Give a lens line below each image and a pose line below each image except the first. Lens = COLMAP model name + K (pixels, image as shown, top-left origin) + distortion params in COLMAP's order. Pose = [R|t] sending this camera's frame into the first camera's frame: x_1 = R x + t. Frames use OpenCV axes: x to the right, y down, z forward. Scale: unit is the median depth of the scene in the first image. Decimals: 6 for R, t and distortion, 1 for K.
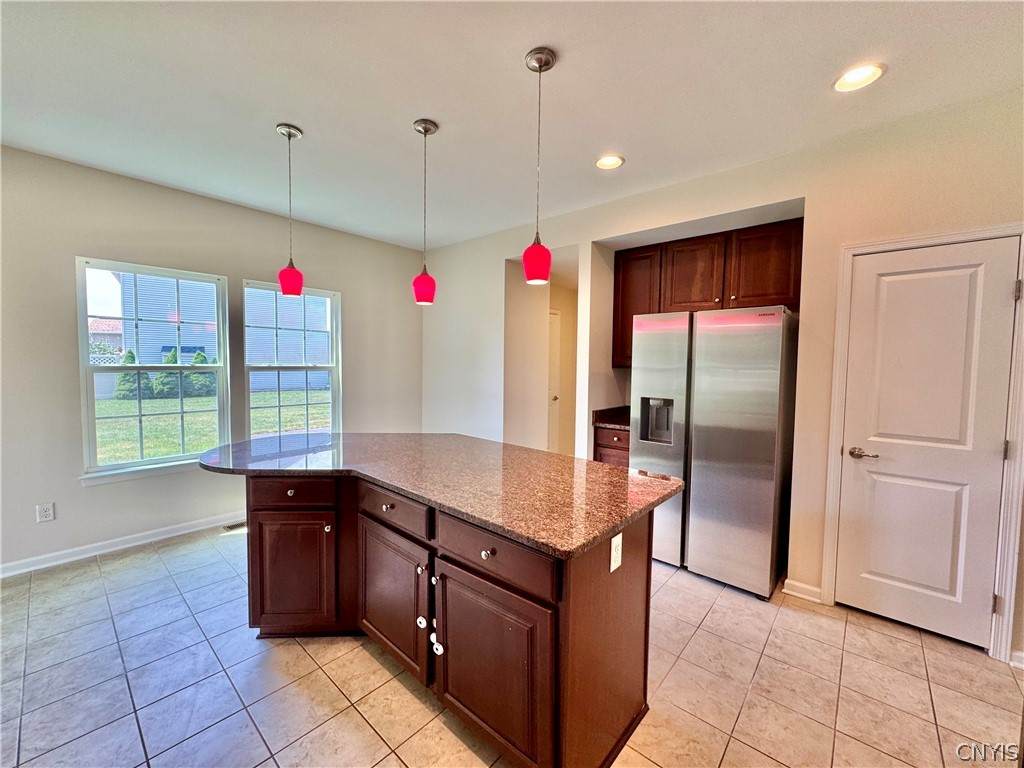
lens RADIAL K [[410.6, 0, 511.0], [0, 410.6, 383.0], [0, 0, 1]] dist [-0.001843, -0.000206]
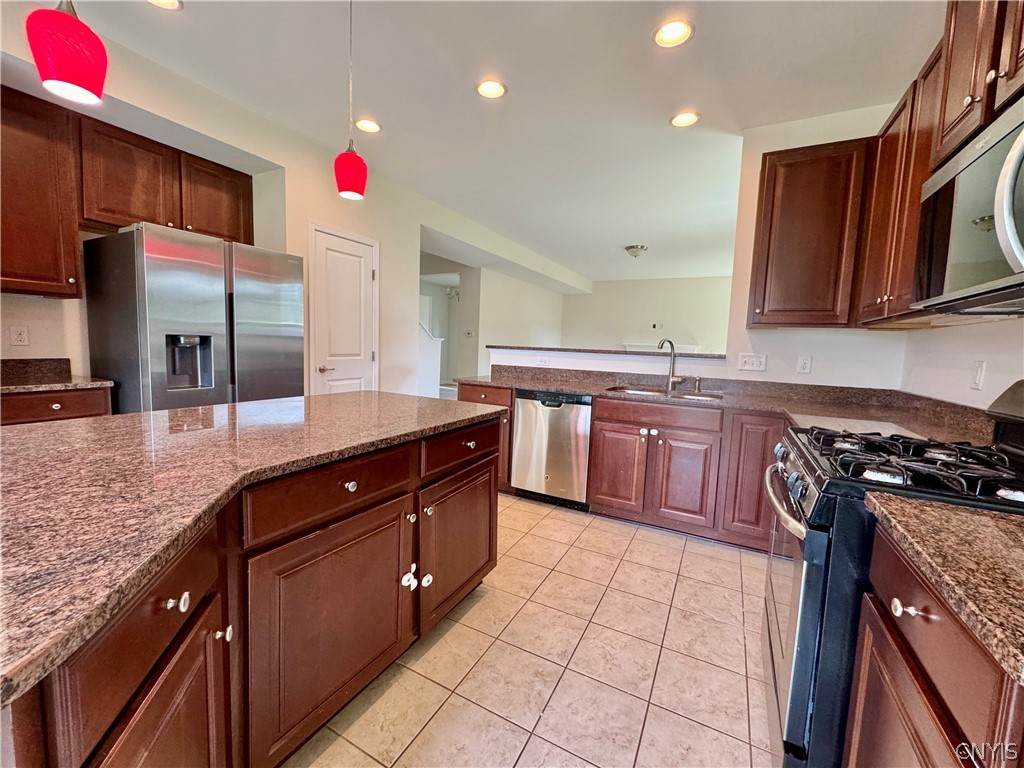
lens RADIAL K [[410.6, 0, 509.6], [0, 410.6, 381.5], [0, 0, 1]] dist [-0.001843, -0.000206]
pose [[-0.227189, -0.111150, 0.967487, -0.732579], [0.012198, 0.993063, 0.116953, 0.049520], [-0.973774, 0.038371, -0.224257, 0.673440]]
